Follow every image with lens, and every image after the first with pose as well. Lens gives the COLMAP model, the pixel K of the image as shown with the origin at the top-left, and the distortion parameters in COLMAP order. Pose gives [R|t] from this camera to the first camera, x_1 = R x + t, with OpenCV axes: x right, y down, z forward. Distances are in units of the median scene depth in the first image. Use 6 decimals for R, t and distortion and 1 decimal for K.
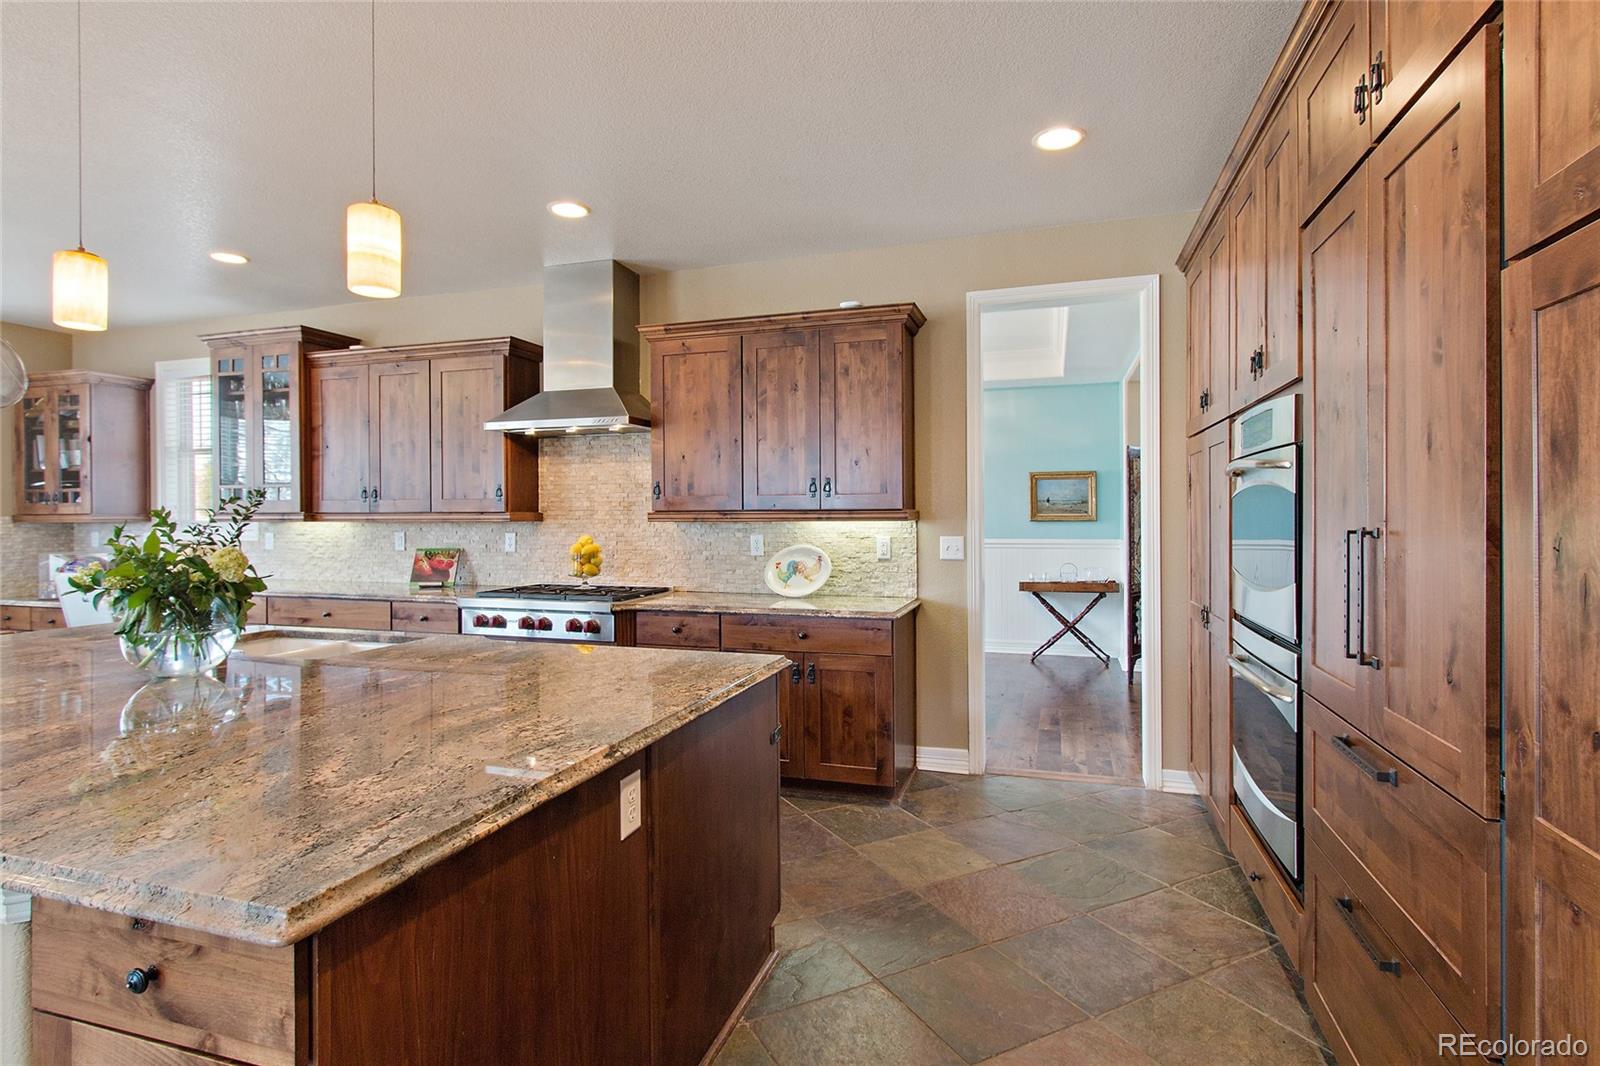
lens RADIAL K [[801.2, 0, 798.8], [0, 801.2, 514.1], [0, 0, 1]] dist [-0.007075, -0.000868]
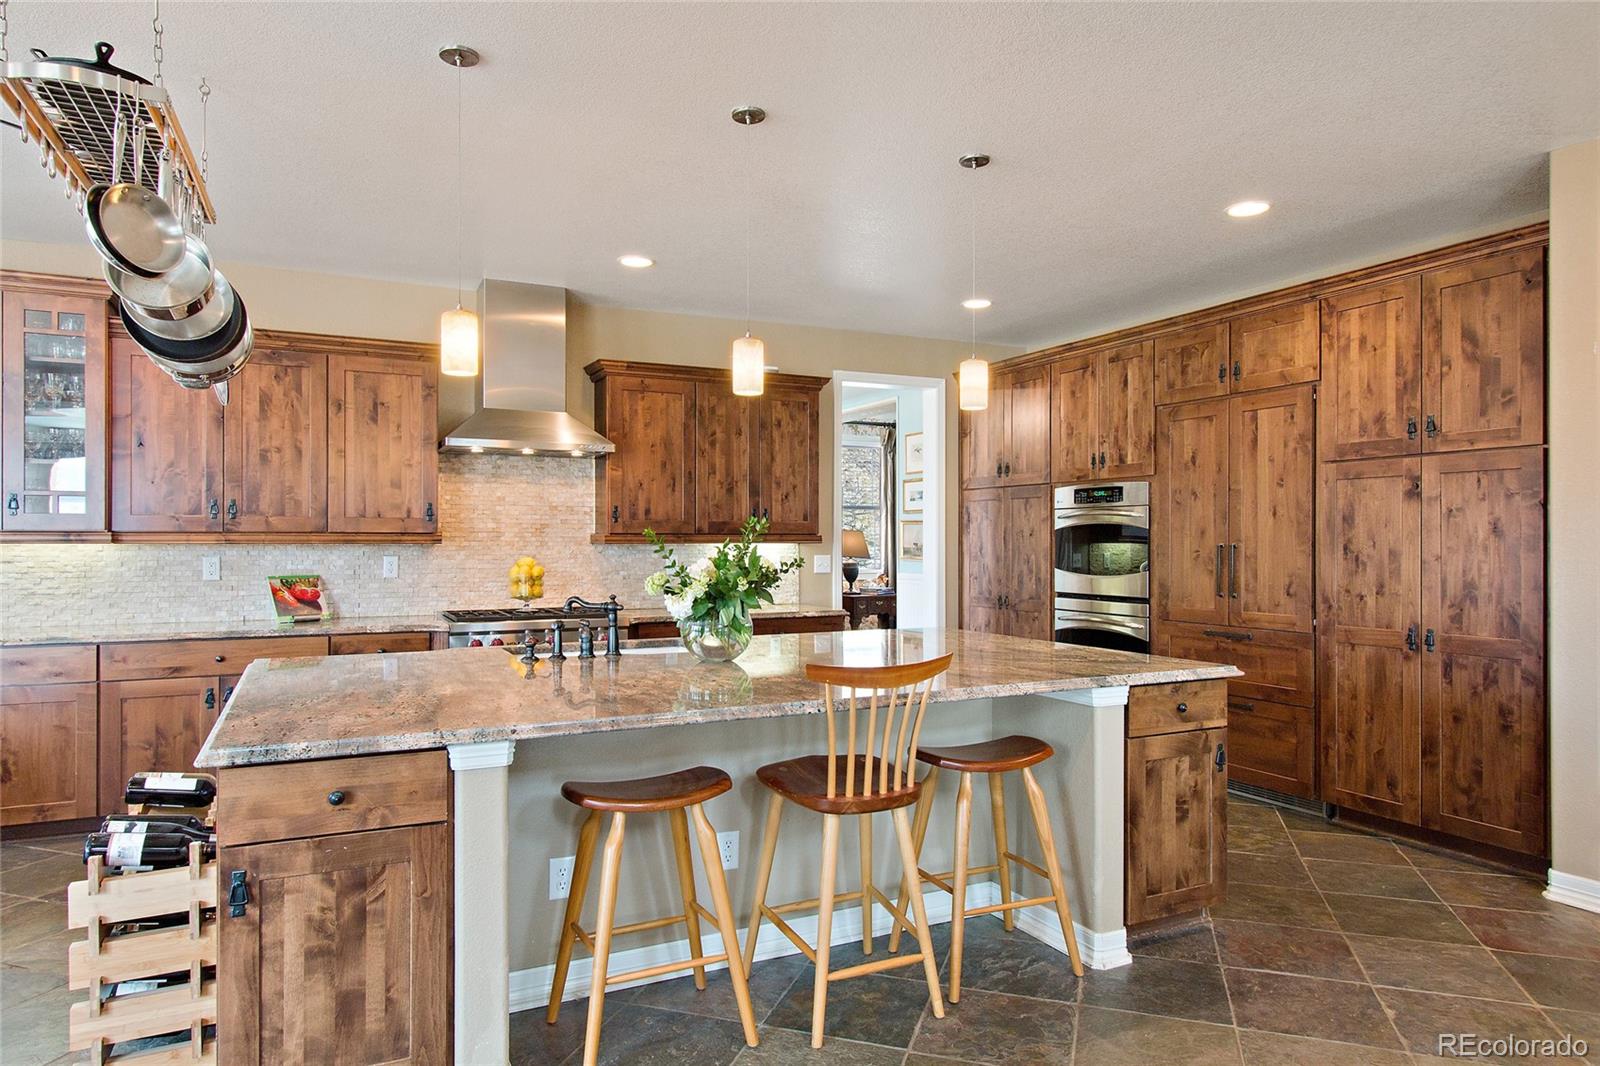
lens RADIAL K [[969.4, 0, 789.3], [0, 969.4, 545.9], [0, 0, 1]] dist [0.004770, -0.003433]
pose [[0.721972, 0.001059, 0.691921, -0.874151], [-0.004319, 0.999986, 0.002975, 0.007506], [-0.691909, -0.005137, 0.721967, -0.095760]]
